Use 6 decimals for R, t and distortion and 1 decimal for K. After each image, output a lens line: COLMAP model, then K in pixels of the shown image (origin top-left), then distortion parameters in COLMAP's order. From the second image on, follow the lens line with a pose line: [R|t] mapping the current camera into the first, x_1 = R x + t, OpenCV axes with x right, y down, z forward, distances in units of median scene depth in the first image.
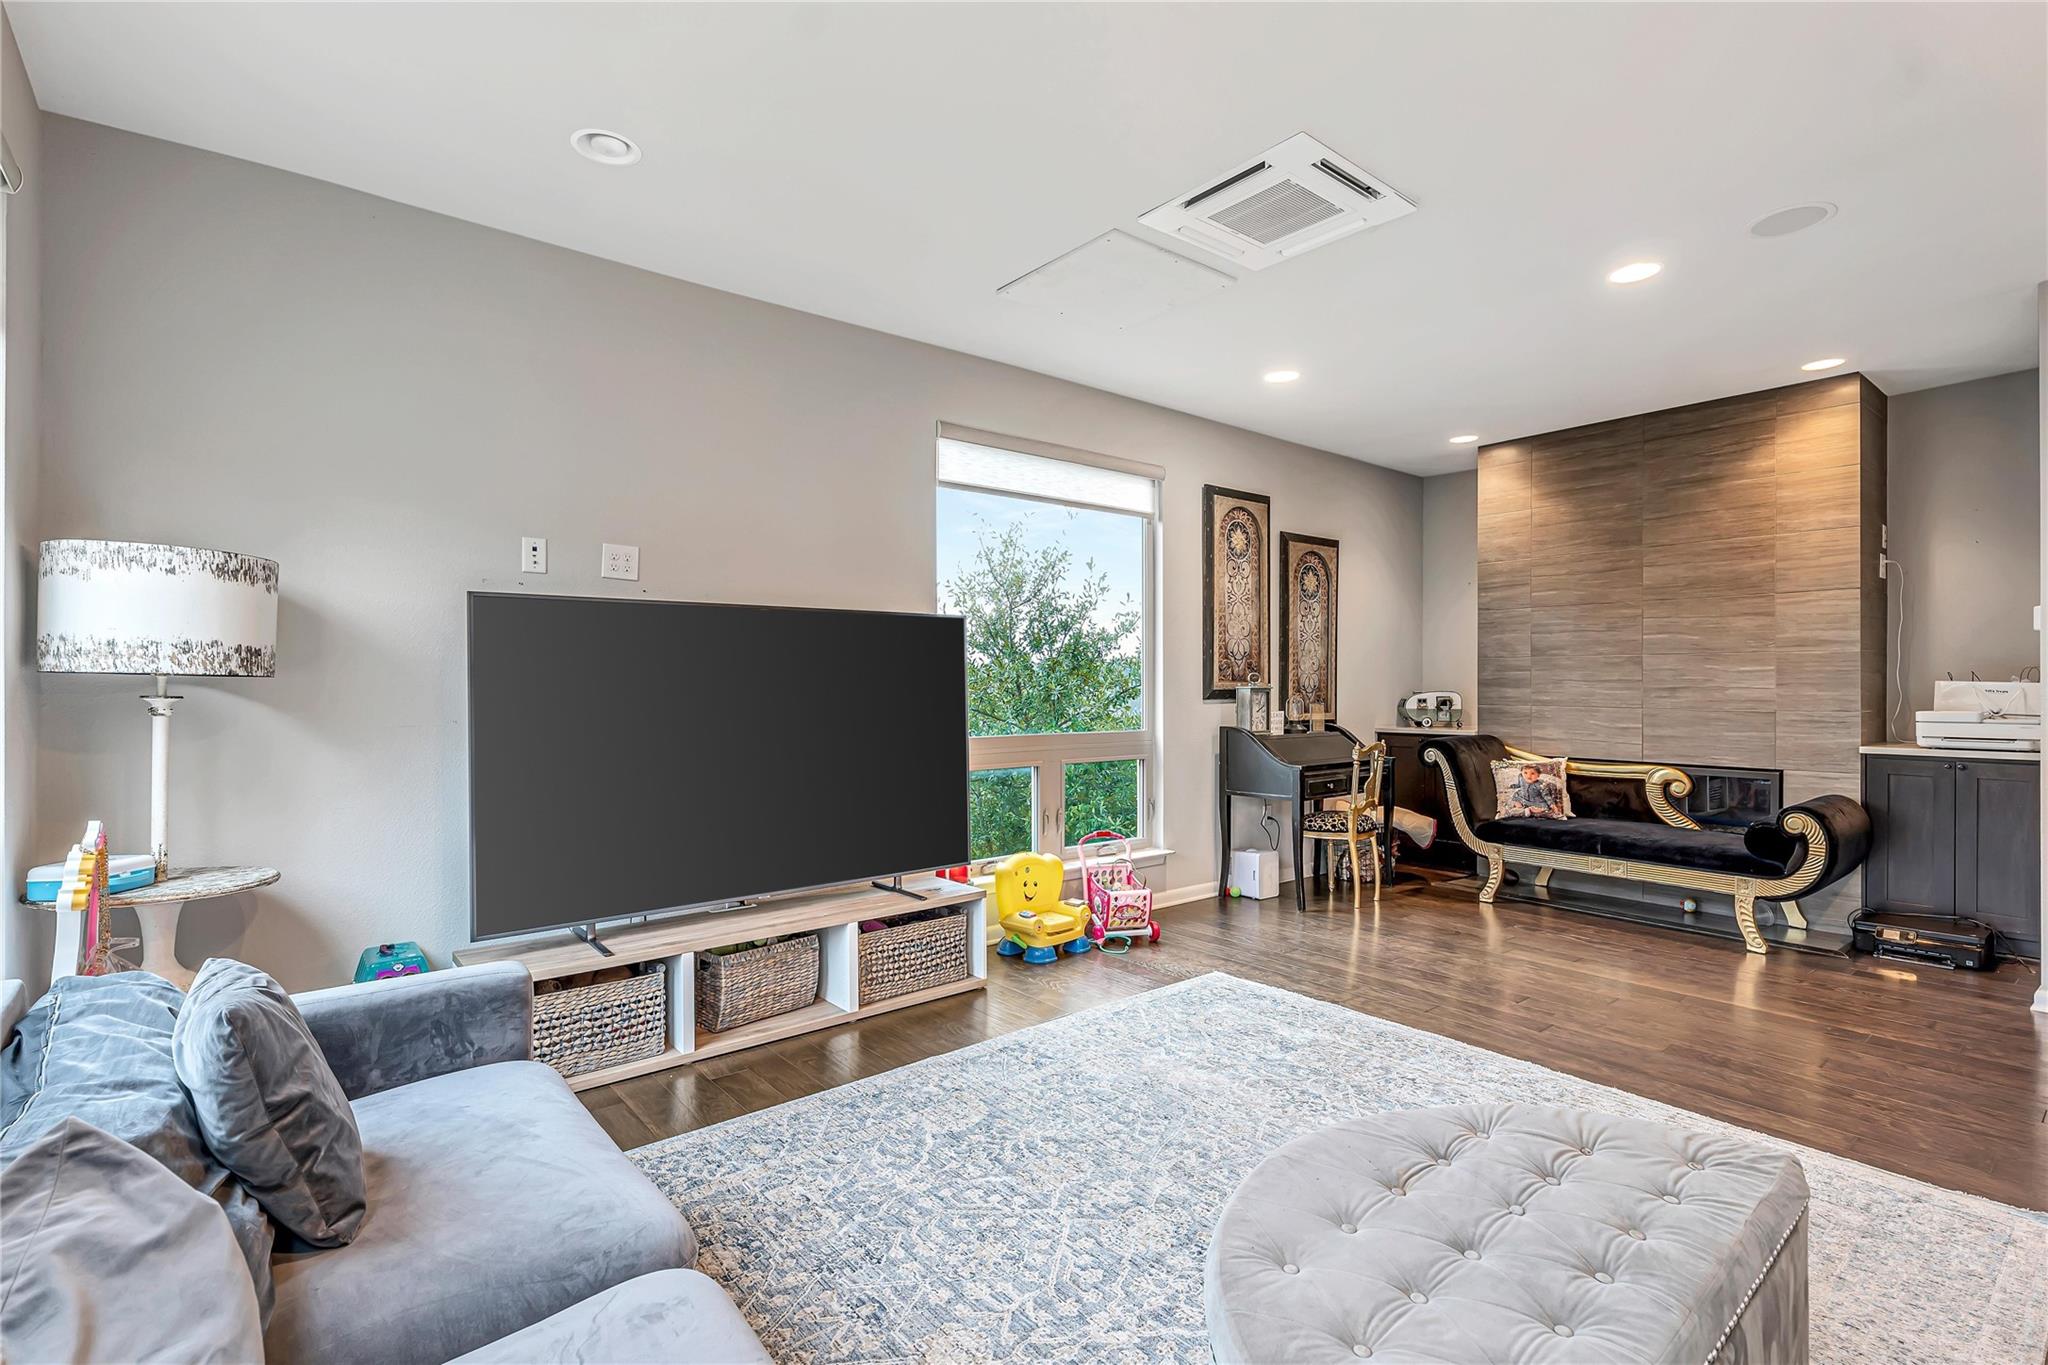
lens RADIAL K [[963.2, 0, 1020.2], [0, 963.2, 685.0], [0, 0, 1]] dist [0.003627, 0.000278]
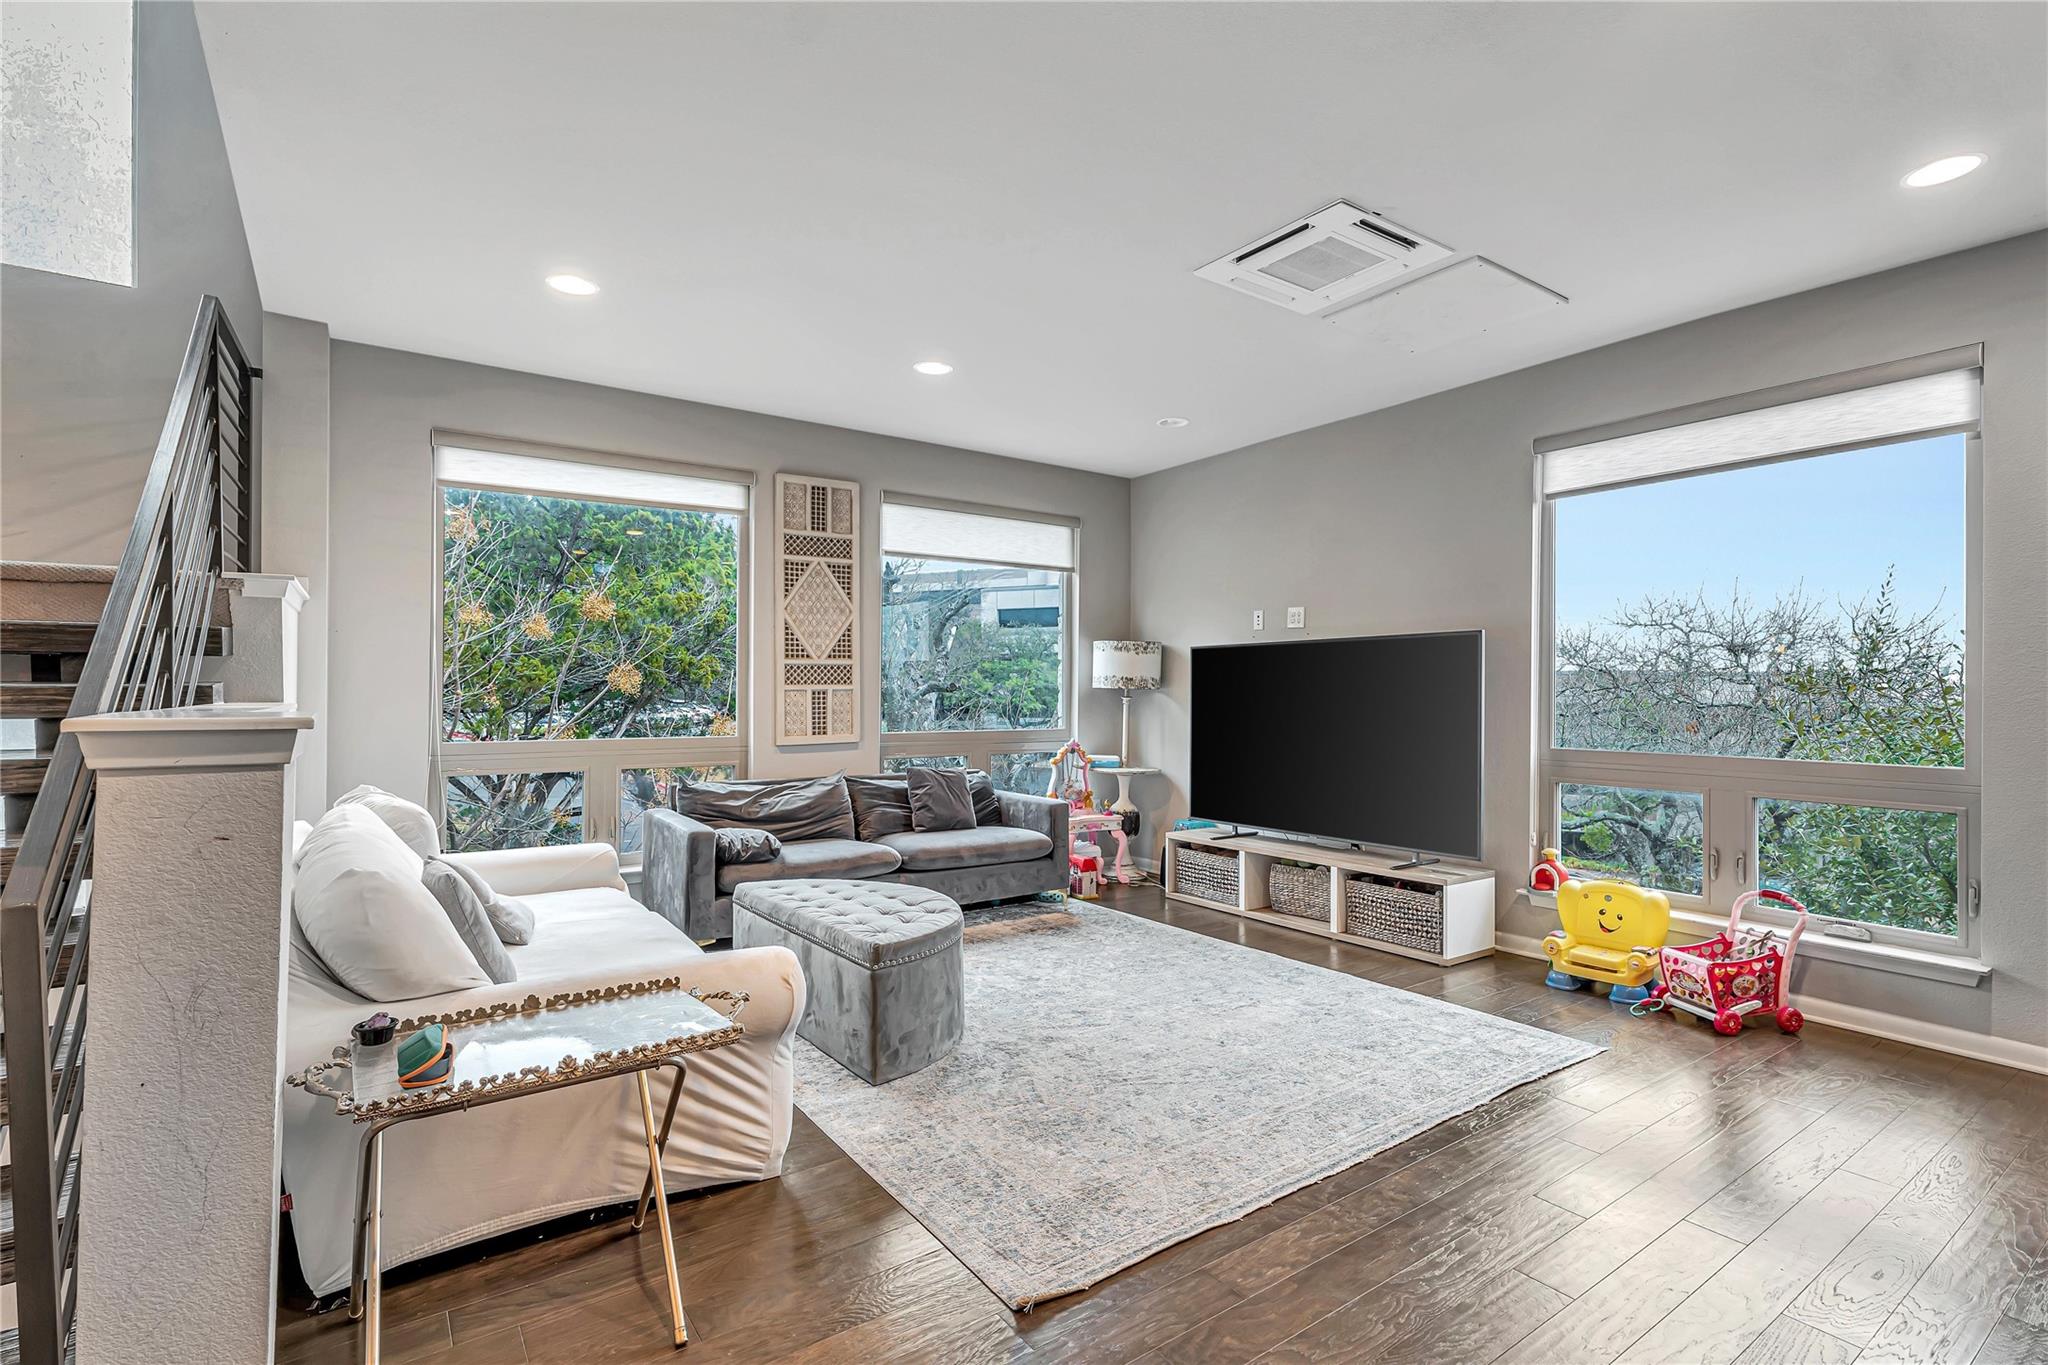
lens RADIAL K [[963.2, 0, 1020.2], [0, 963.2, 685.0], [0, 0, 1]] dist [0.003627, 0.000278]
pose [[-0.081893, -0.008049, -0.996609, 0.961172], [-0.006379, 0.999951, -0.007552, 0.000469], [0.996621, 0.005738, -0.081941, 0.521691]]
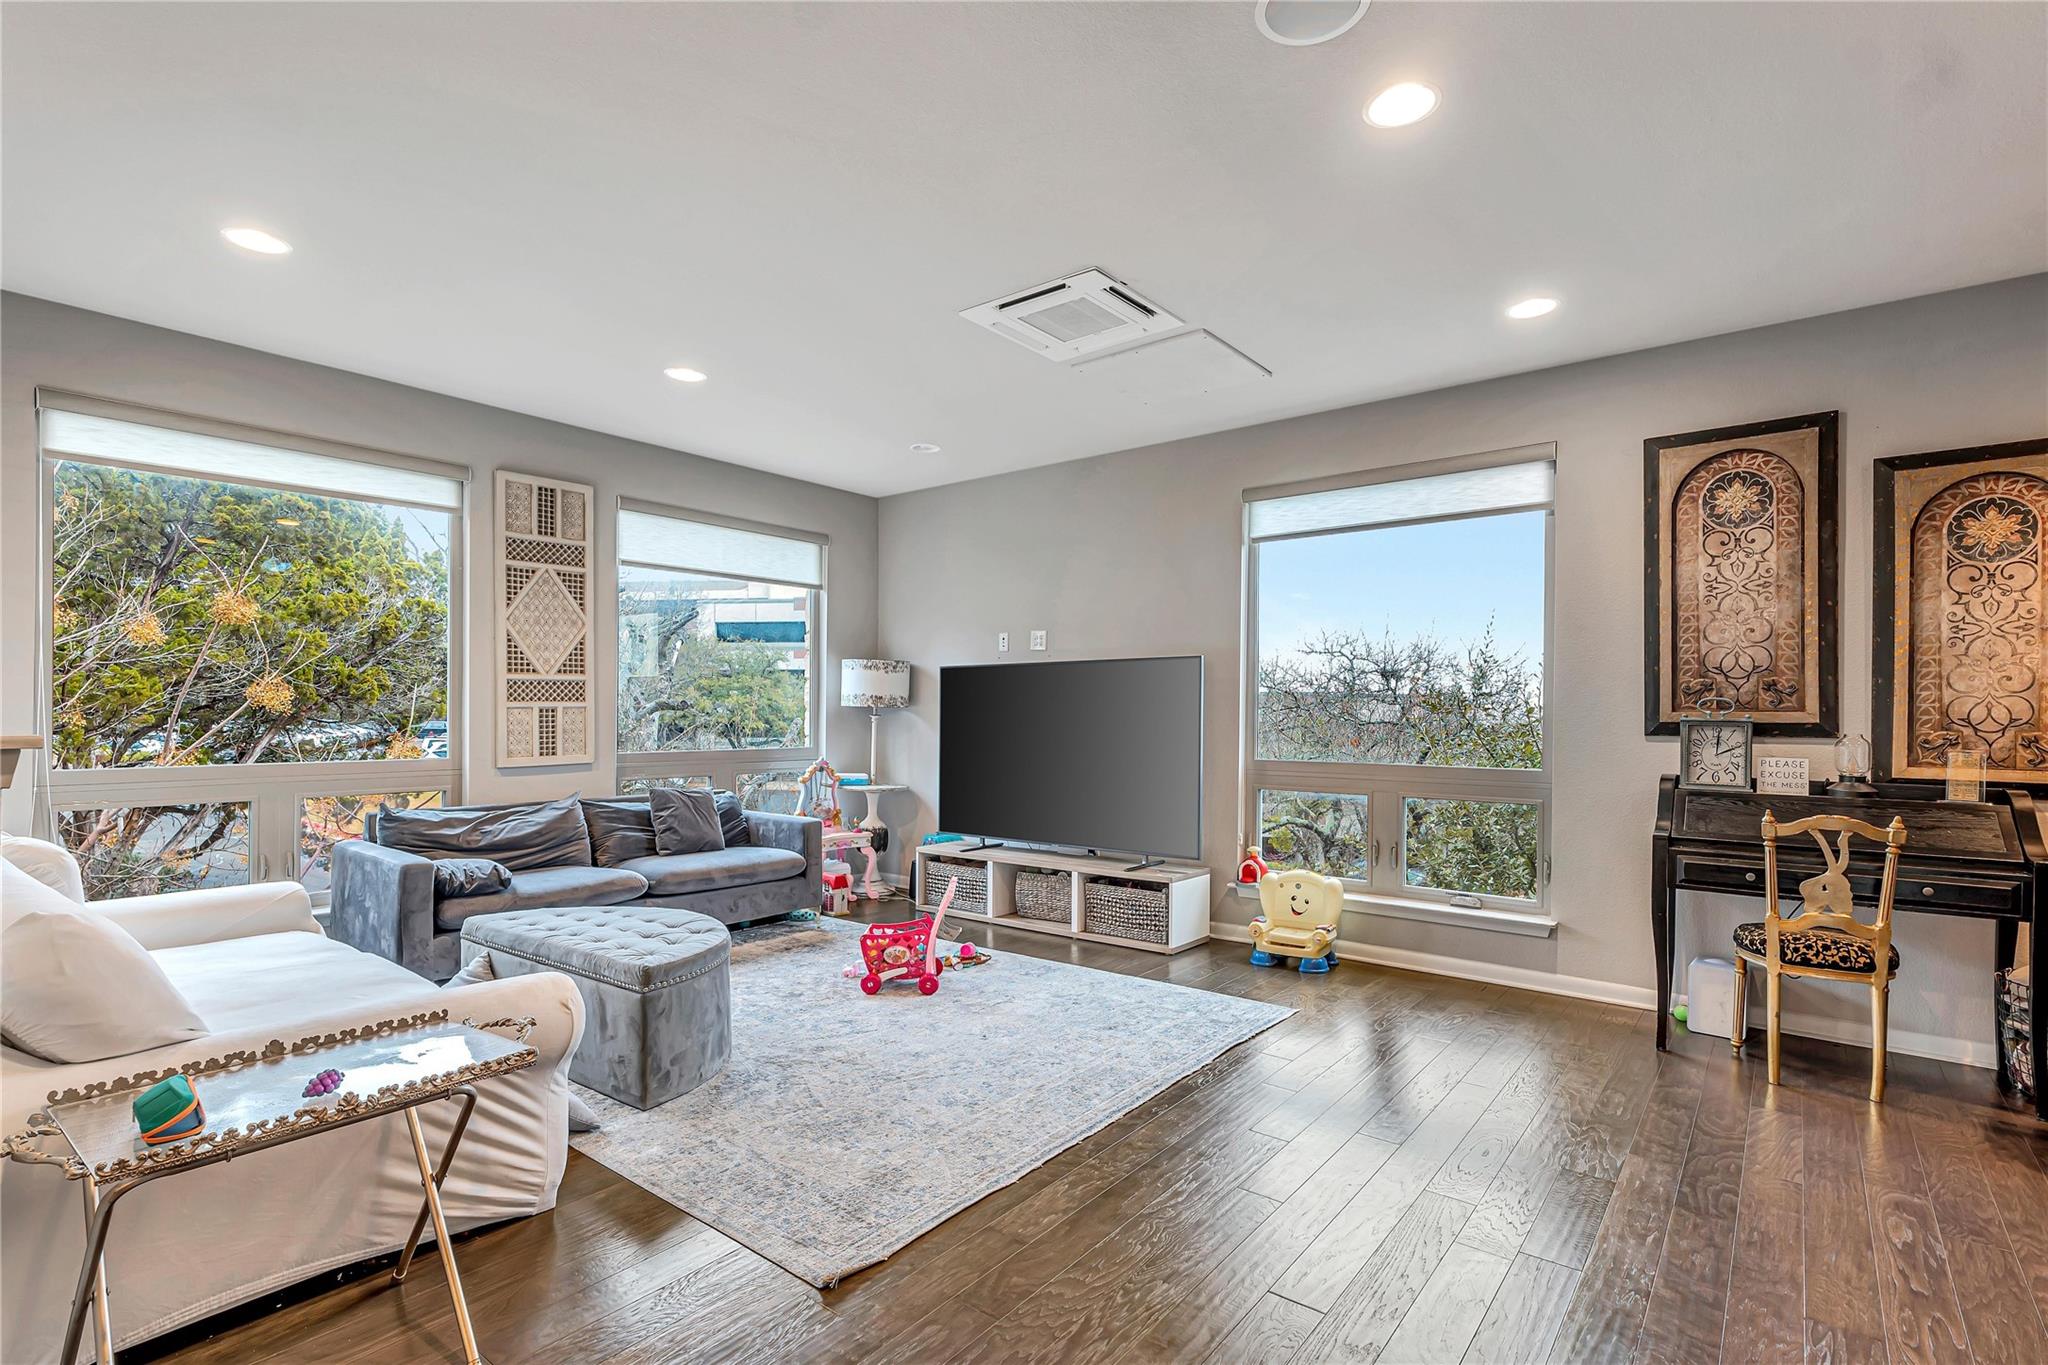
lens RADIAL K [[977.4, 0, 1031.0], [0, 977.4, 712.2], [0, 0, 1]] dist [-0.004968, 0.007387]
pose [[0.207085, 0.000923, -0.978322, 1.004957], [-0.007431, 0.999972, -0.000629, 0.001369], [0.978295, 0.007401, 0.207086, 0.486094]]
